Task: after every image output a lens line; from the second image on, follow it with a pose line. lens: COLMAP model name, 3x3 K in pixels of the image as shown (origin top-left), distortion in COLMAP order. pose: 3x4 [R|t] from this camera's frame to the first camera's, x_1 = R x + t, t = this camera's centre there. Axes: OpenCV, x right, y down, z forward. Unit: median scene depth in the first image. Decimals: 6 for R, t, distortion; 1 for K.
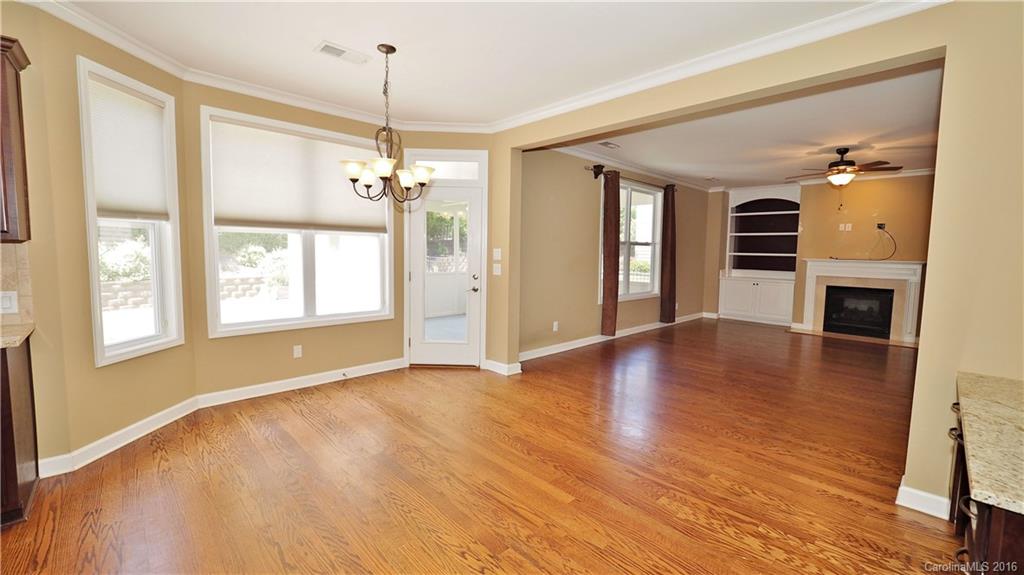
lens RADIAL K [[418.7, 0, 515.3], [0, 418.7, 280.9], [0, 0, 1]] dist [-0.004680, -0.000680]
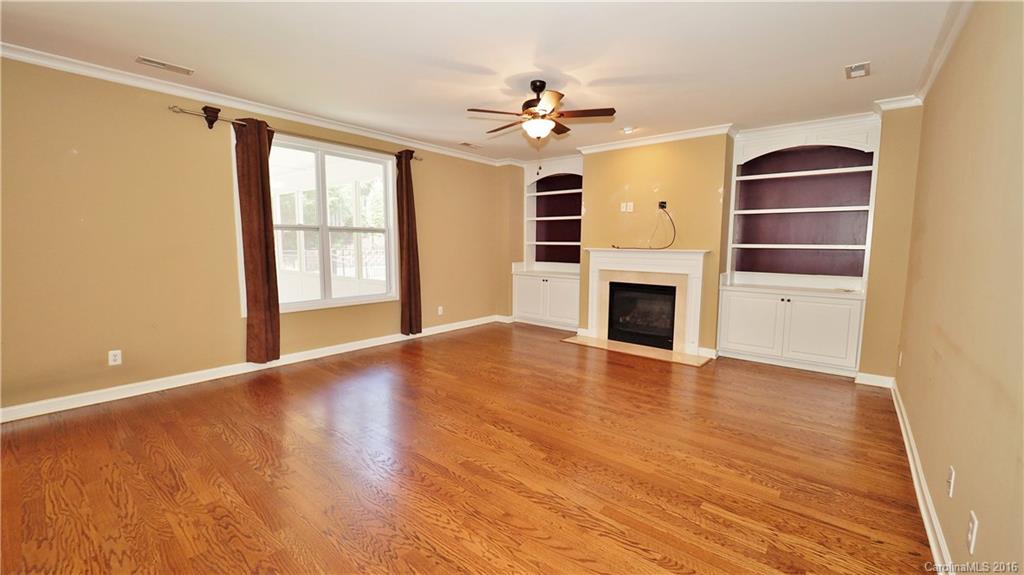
lens RADIAL K [[418.7, 0, 507.0], [0, 418.7, 292.0], [0, 0, 1]] dist [-0.004680, -0.000680]
pose [[0.994040, -0.019636, 0.107230, 0.464431], [0.014681, 0.998796, 0.046805, -0.009608], [-0.108020, -0.044952, 0.993132, 0.230341]]
